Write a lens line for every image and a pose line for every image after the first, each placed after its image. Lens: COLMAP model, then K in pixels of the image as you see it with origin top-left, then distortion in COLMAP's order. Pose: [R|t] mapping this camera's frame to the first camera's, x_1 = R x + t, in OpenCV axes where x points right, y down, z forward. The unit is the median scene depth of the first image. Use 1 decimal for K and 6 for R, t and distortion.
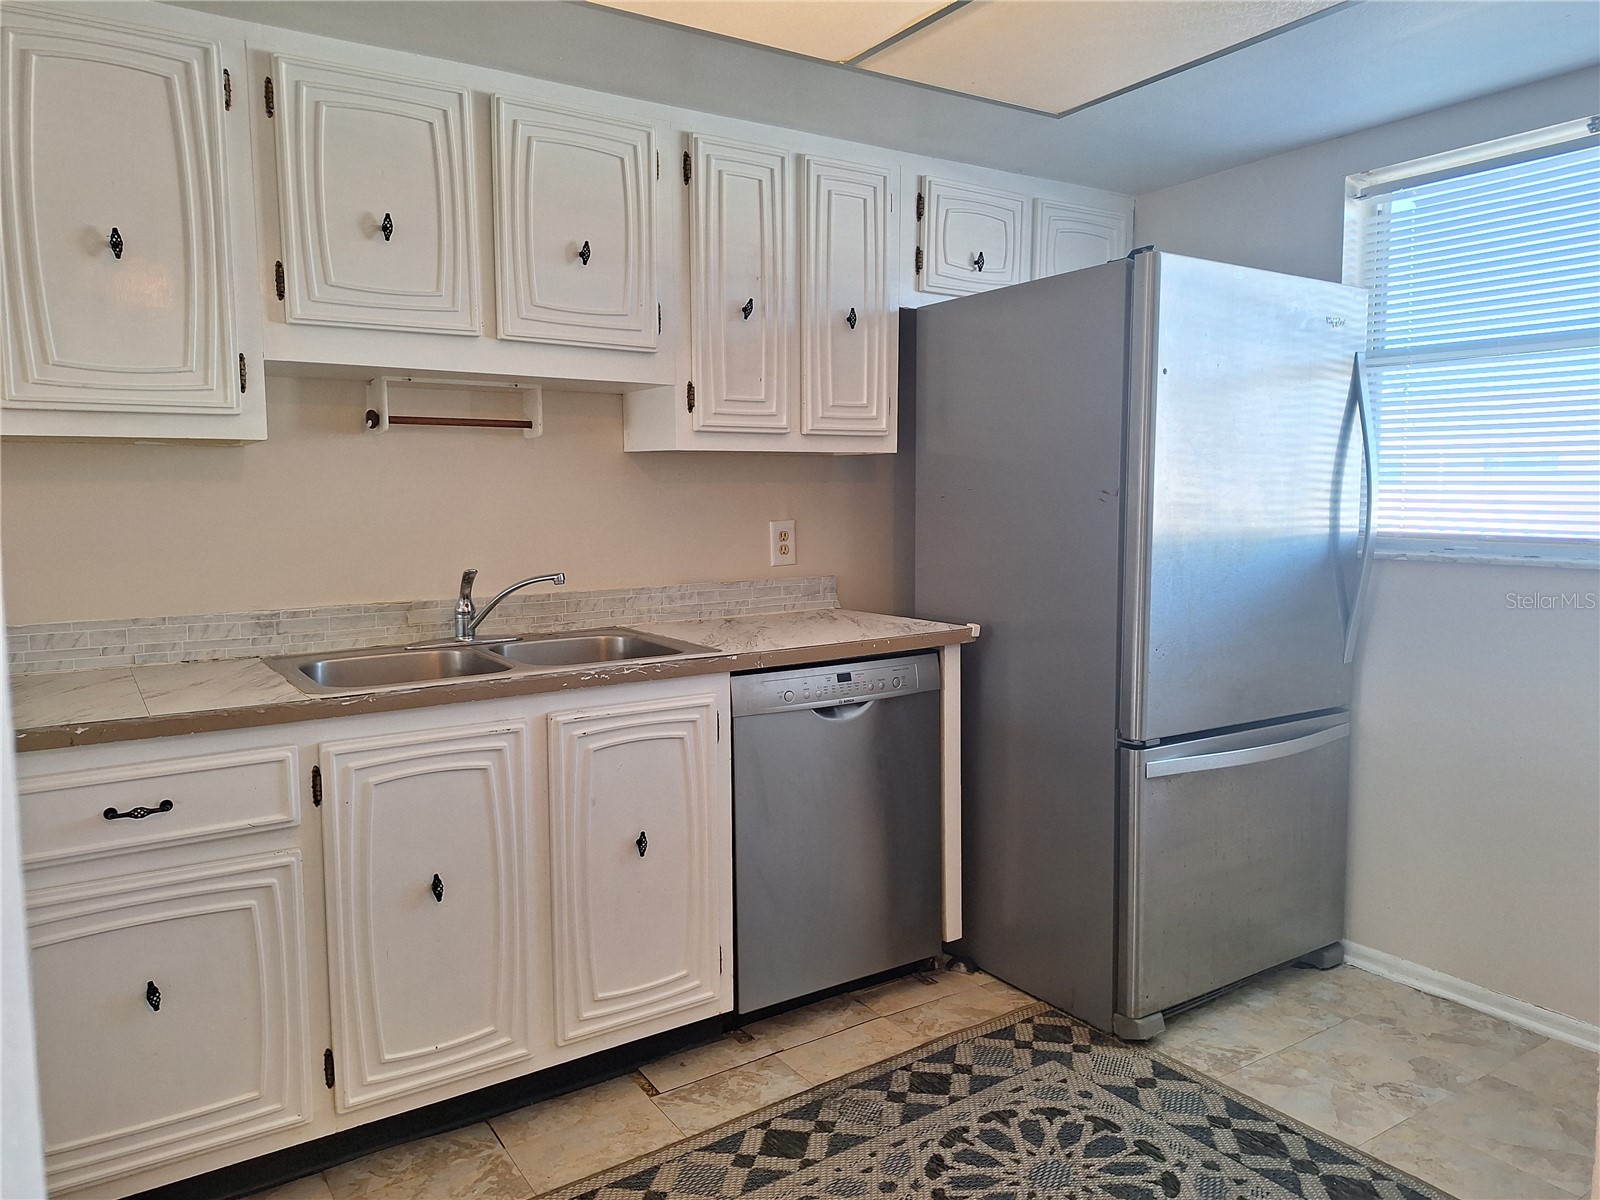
lens RADIAL K [[1141.9, 0, 800.0], [0, 1141.9, 600.0], [0, 0, 1]] dist [0.089434, -0.085730]
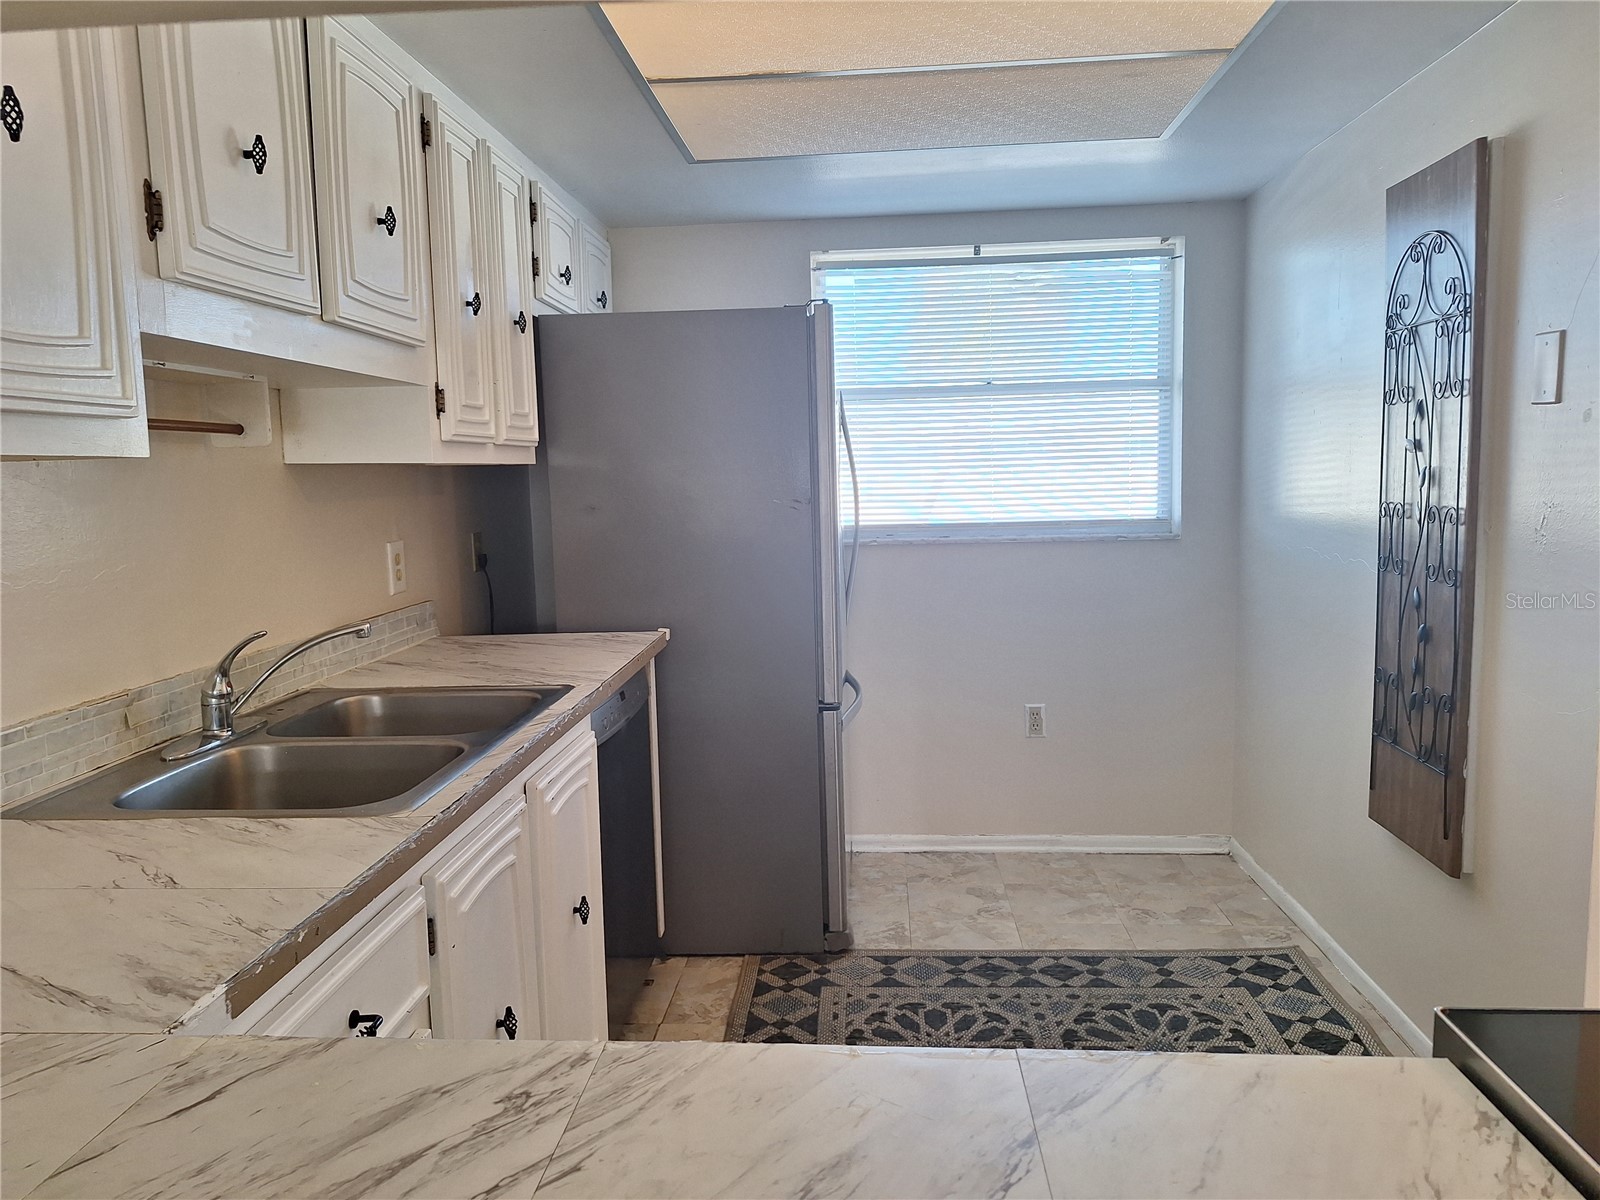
lens RADIAL K [[1141.9, 0, 800.0], [0, 1141.9, 600.0], [0, 0, 1]] dist [0.089434, -0.085730]
pose [[0.594844, -0.098001, 0.797845, -0.698545], [0.096192, 0.994087, 0.050389, -0.052727], [-0.798065, 0.046773, 0.600754, 0.306934]]
